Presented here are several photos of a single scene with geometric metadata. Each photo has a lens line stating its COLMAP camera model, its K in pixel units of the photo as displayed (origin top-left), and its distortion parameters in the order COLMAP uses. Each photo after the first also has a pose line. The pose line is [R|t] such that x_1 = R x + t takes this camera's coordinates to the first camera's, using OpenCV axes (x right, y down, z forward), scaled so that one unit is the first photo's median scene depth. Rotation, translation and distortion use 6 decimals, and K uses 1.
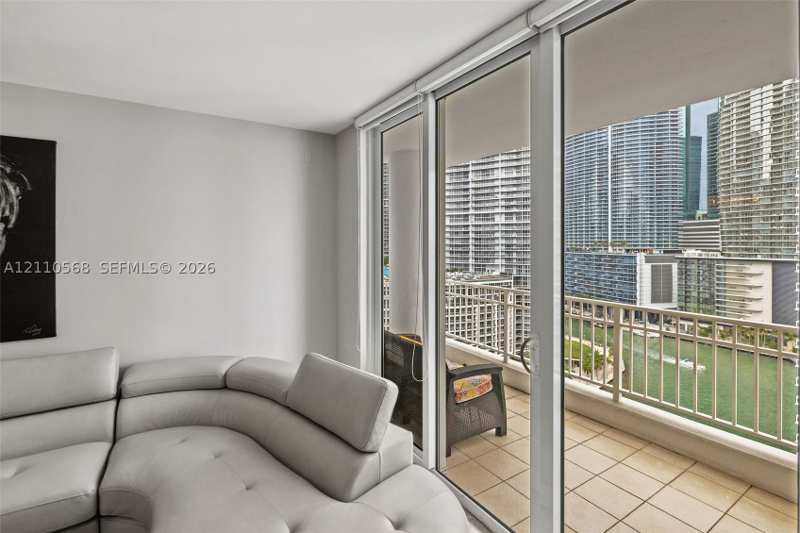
lens RADIAL K [[361.8, 0, 397.3], [0, 361.8, 241.3], [0, 0, 1]] dist [0.000858, 0.000146]
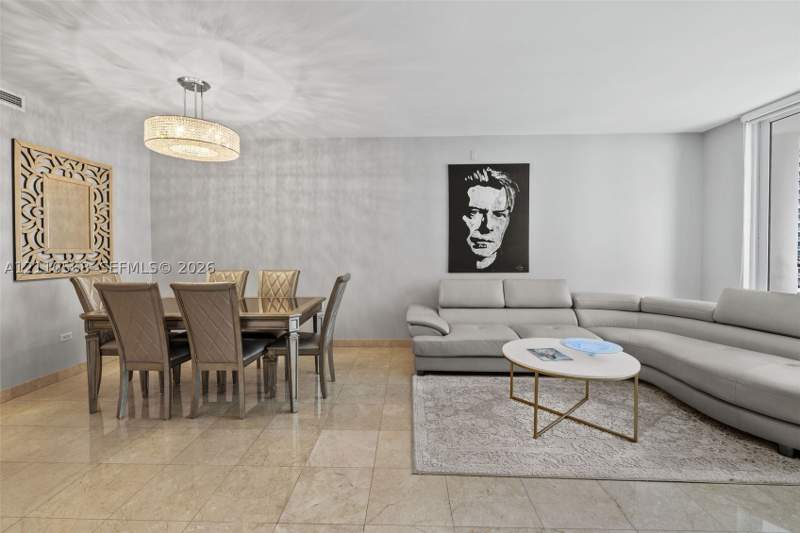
lens RADIAL K [[340.1, 0, 396.1], [0, 340.1, 256.5], [0, 0, 1]] dist [0.000108, 0.000004]
pose [[0.832468, 0.010948, -0.553964, -0.026360], [-0.001314, 0.999841, 0.017785, 0.007333], [0.554071, -0.014078, 0.832350, -0.036717]]
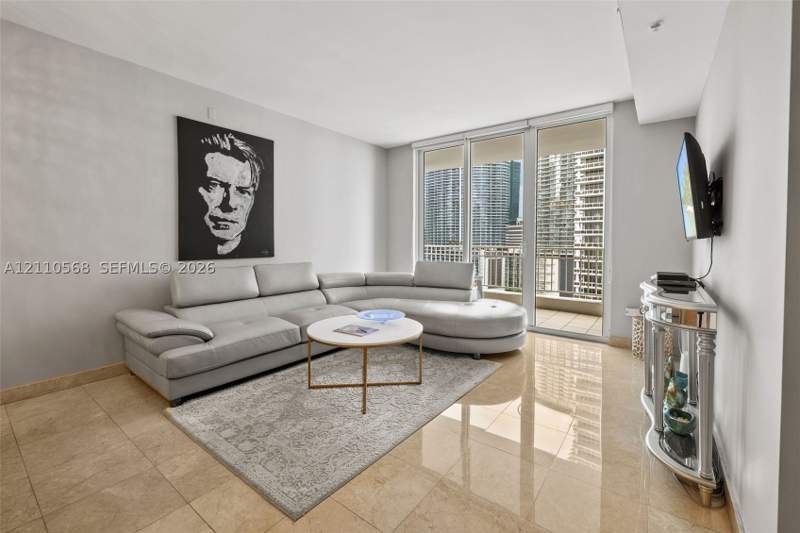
lens RADIAL K [[344.4, 0, 398.4], [0, 344.4, 249.6], [0, 0, 1]] dist [-0.000862, -0.000094]
pose [[0.932982, -0.002138, 0.359917, -0.046499], [-0.005749, 0.999766, 0.020843, 0.009110], [-0.359877, -0.021516, 0.932752, -0.033728]]
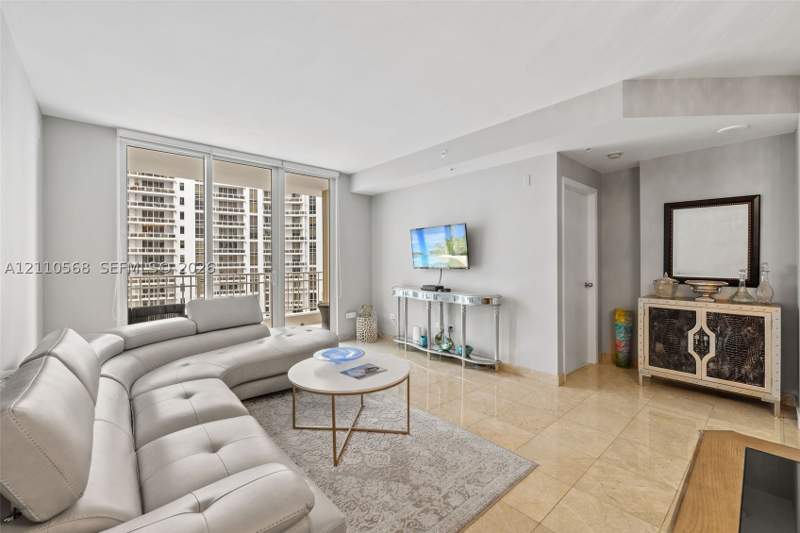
lens RADIAL K [[340.1, 0, 396.1], [0, 340.1, 256.5], [0, 0, 1]] dist [0.000108, 0.000004]
pose [[-0.174396, 0.008683, 0.984637, -0.081506], [0.008494, 0.999937, -0.007314, 0.006192], [-0.984639, 0.007088, -0.174459, 0.017137]]
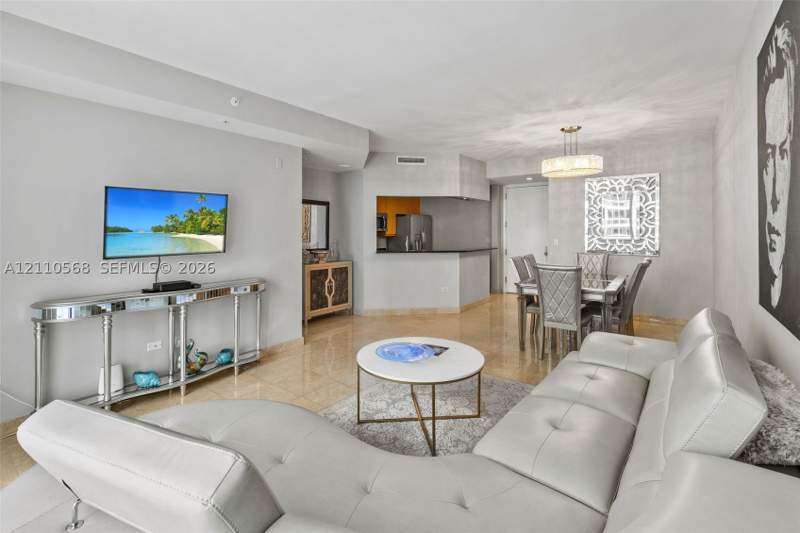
lens RADIAL K [[370.3, 0, 397.4], [0, 370.3, 228.5], [0, 0, 1]] dist [0.000294, -0.000015]
pose [[-0.924500, 0.004281, -0.381157, -0.010880], [0.005402, 0.999984, -0.001872, 0.004537], [0.381143, -0.003790, -0.924508, 0.060530]]
